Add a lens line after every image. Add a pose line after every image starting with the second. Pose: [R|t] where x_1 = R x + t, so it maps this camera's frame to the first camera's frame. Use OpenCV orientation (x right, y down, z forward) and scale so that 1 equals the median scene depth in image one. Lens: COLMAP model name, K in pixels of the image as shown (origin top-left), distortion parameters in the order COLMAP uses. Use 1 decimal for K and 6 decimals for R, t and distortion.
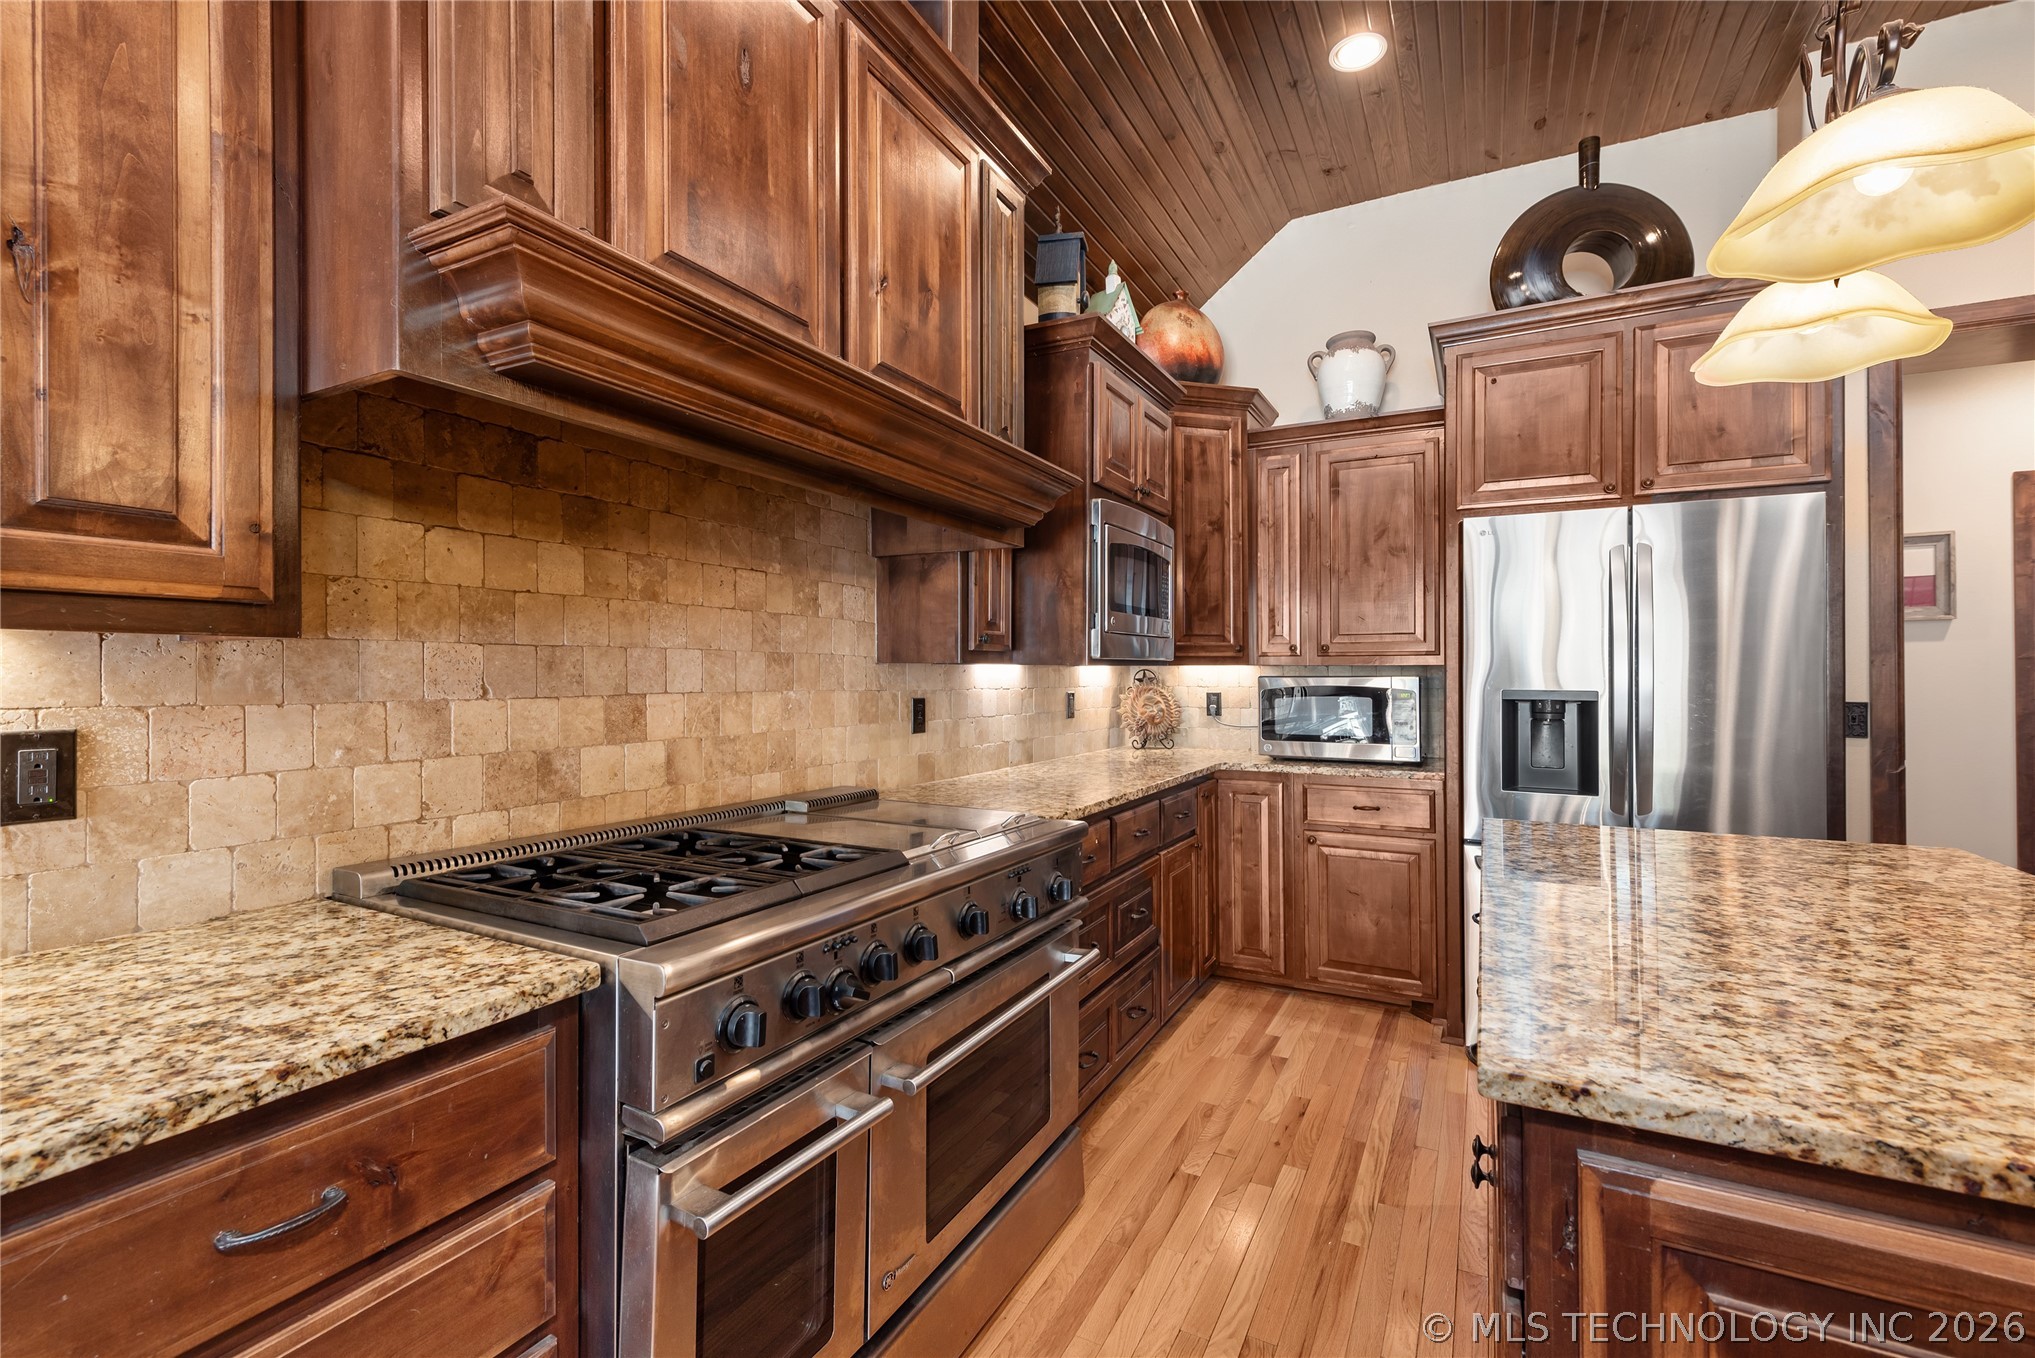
lens RADIAL K [[874.8, 0, 1020.4], [0, 874.8, 669.1], [0, 0, 1]] dist [0.004664, -0.000169]
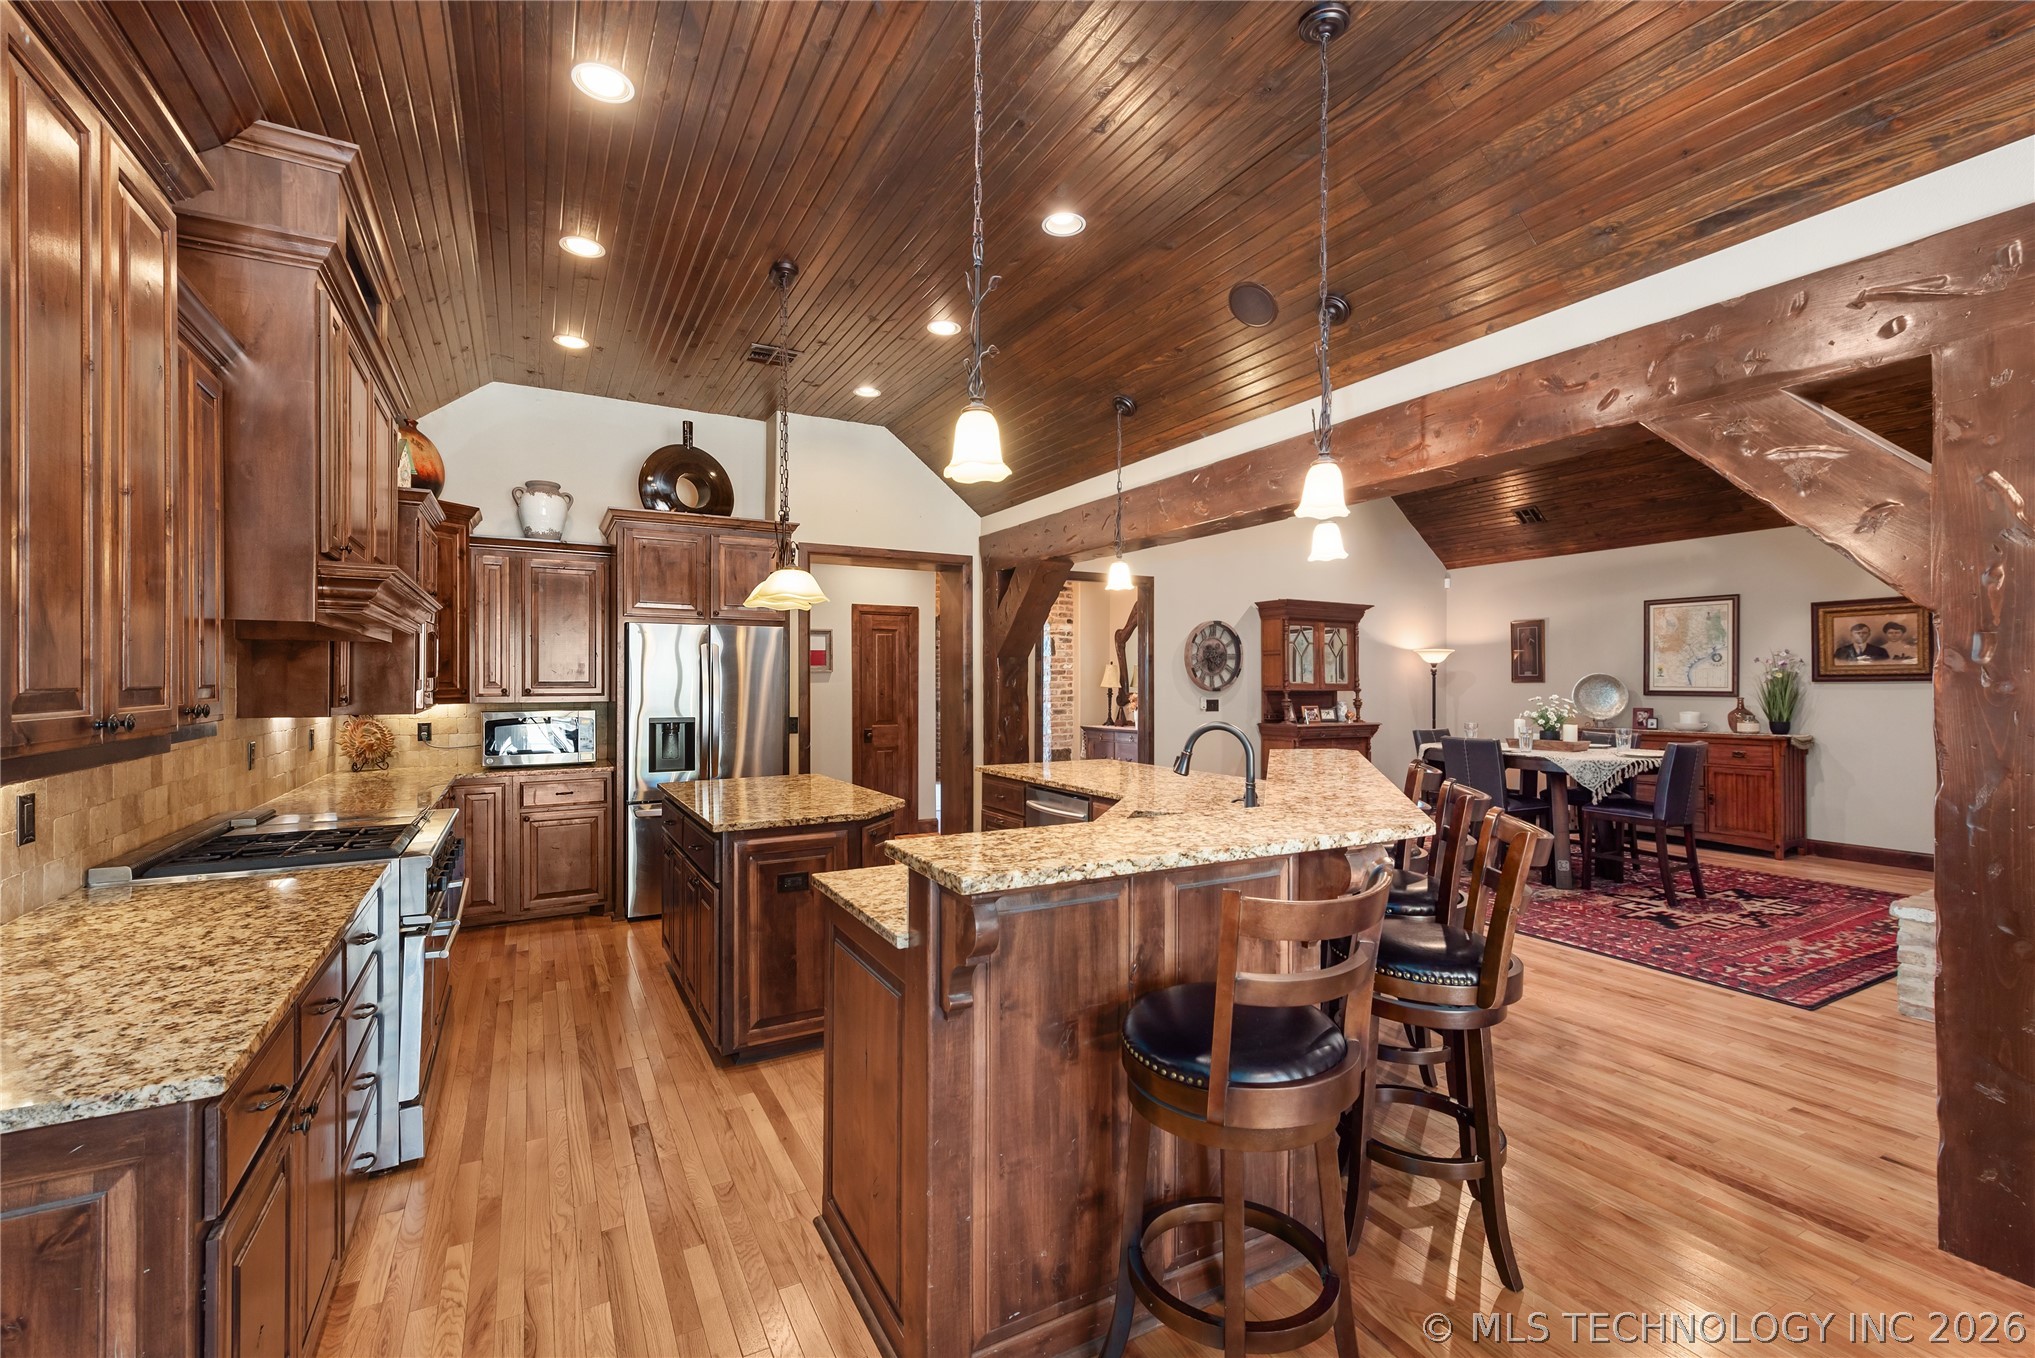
lens RADIAL K [[874.8, 0, 1013.9], [0, 874.8, 674.5], [0, 0, 1]] dist [0.004664, -0.000169]
pose [[0.546864, 0.002504, 0.837218, -0.691188], [-0.003935, 0.999992, -0.000421, -0.085151], [-0.837213, -0.003064, 0.546869, -0.783093]]
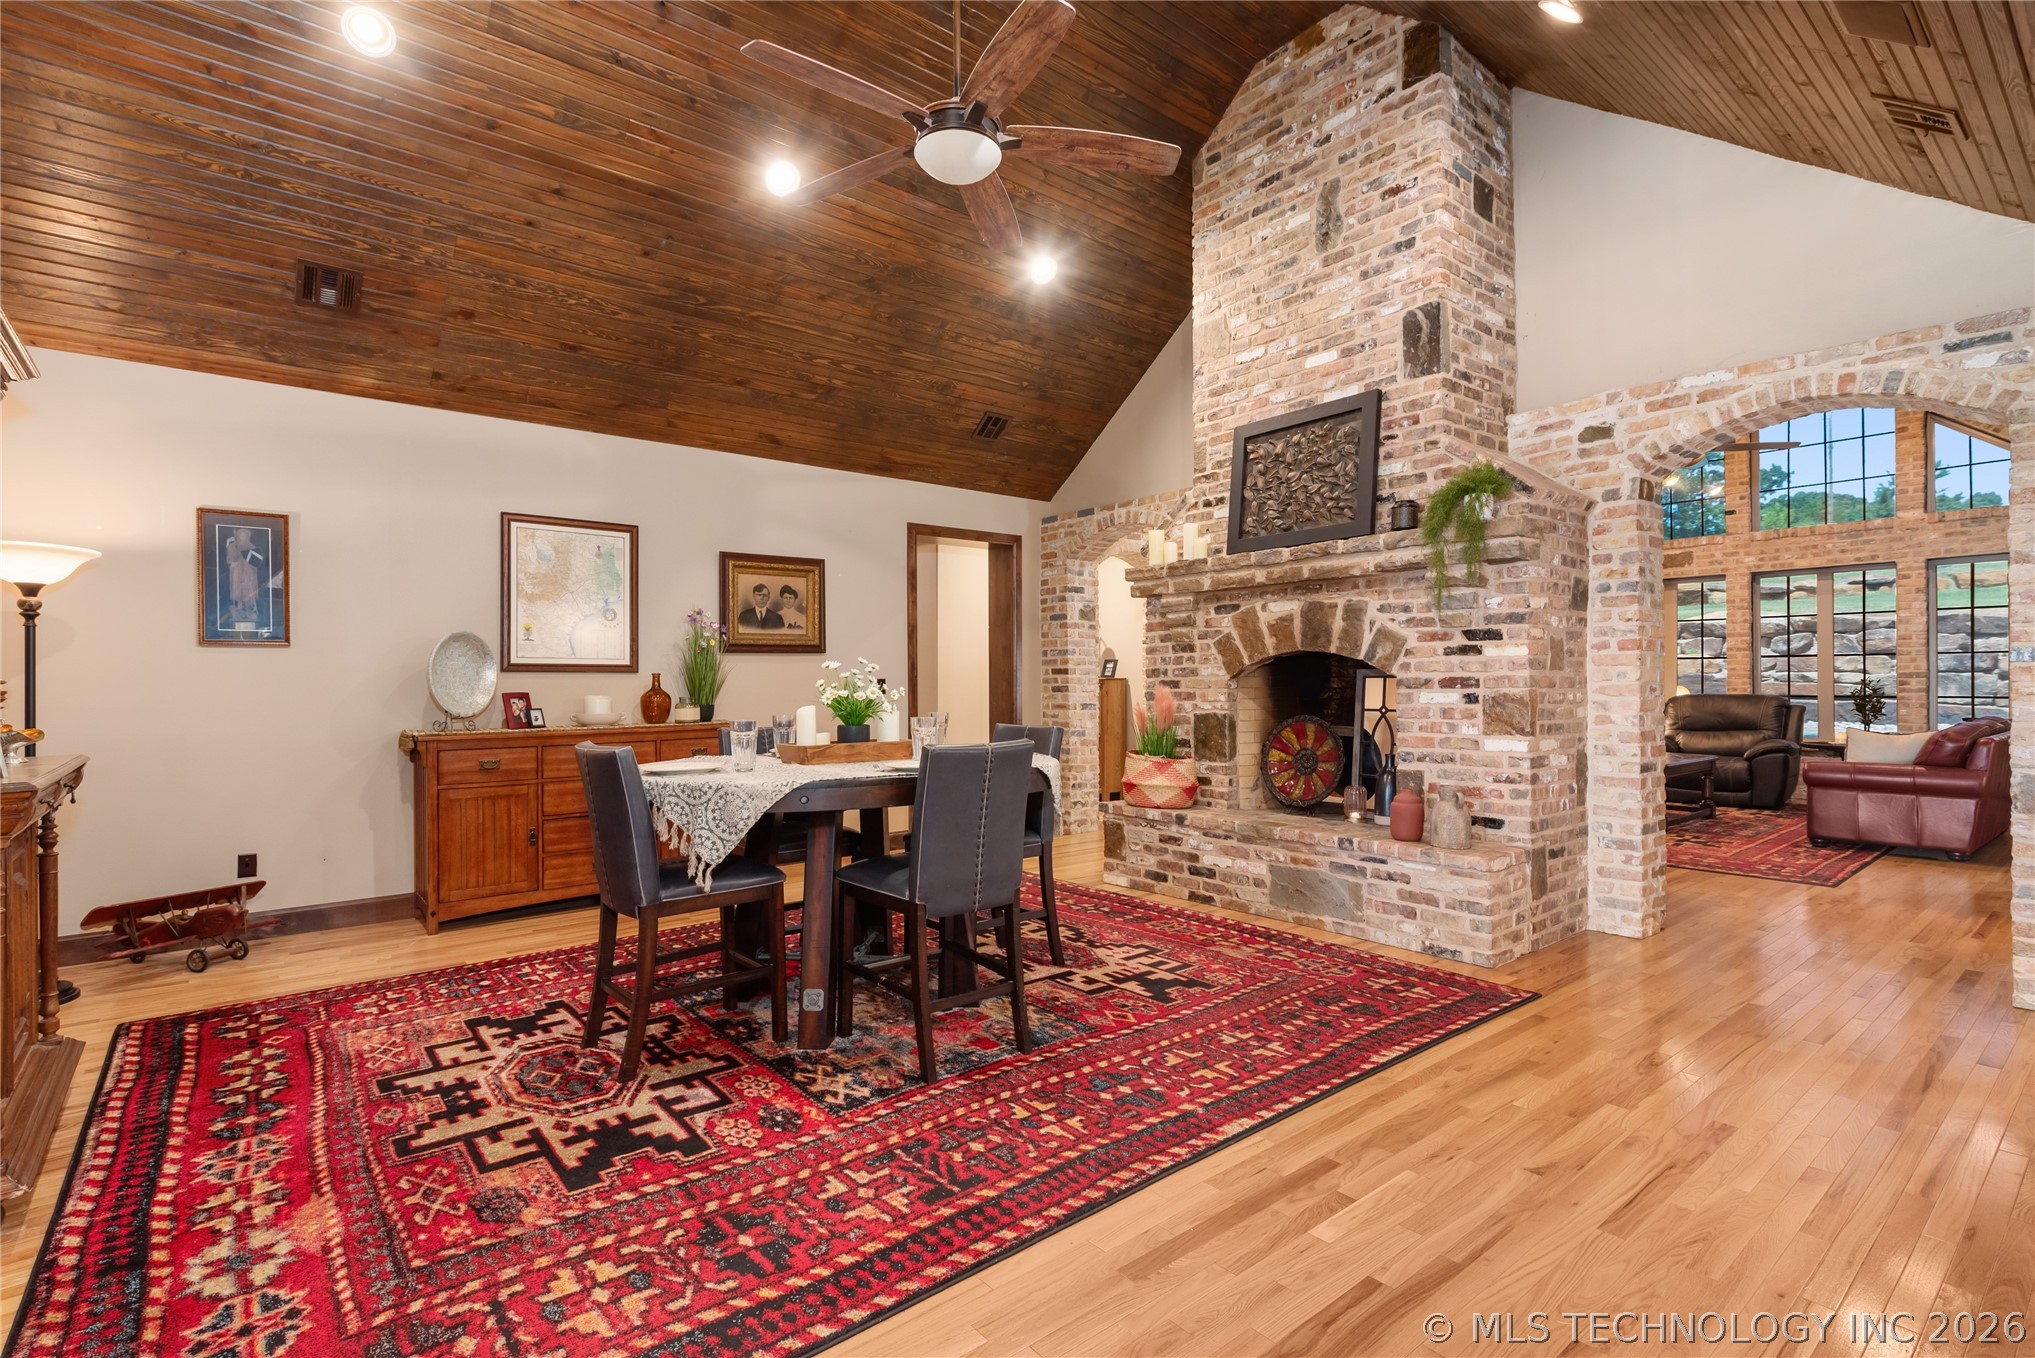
lens RADIAL K [[960.3, 0, 1009.2], [0, 960.3, 683.5], [0, 0, 1]] dist [0.002436, 0.000097]
pose [[-0.920061, 0.003240, 0.391761, 1.655918], [-0.001222, 0.999937, -0.011140, 0.039572], [-0.391772, -0.010728, -0.920000, 0.650562]]
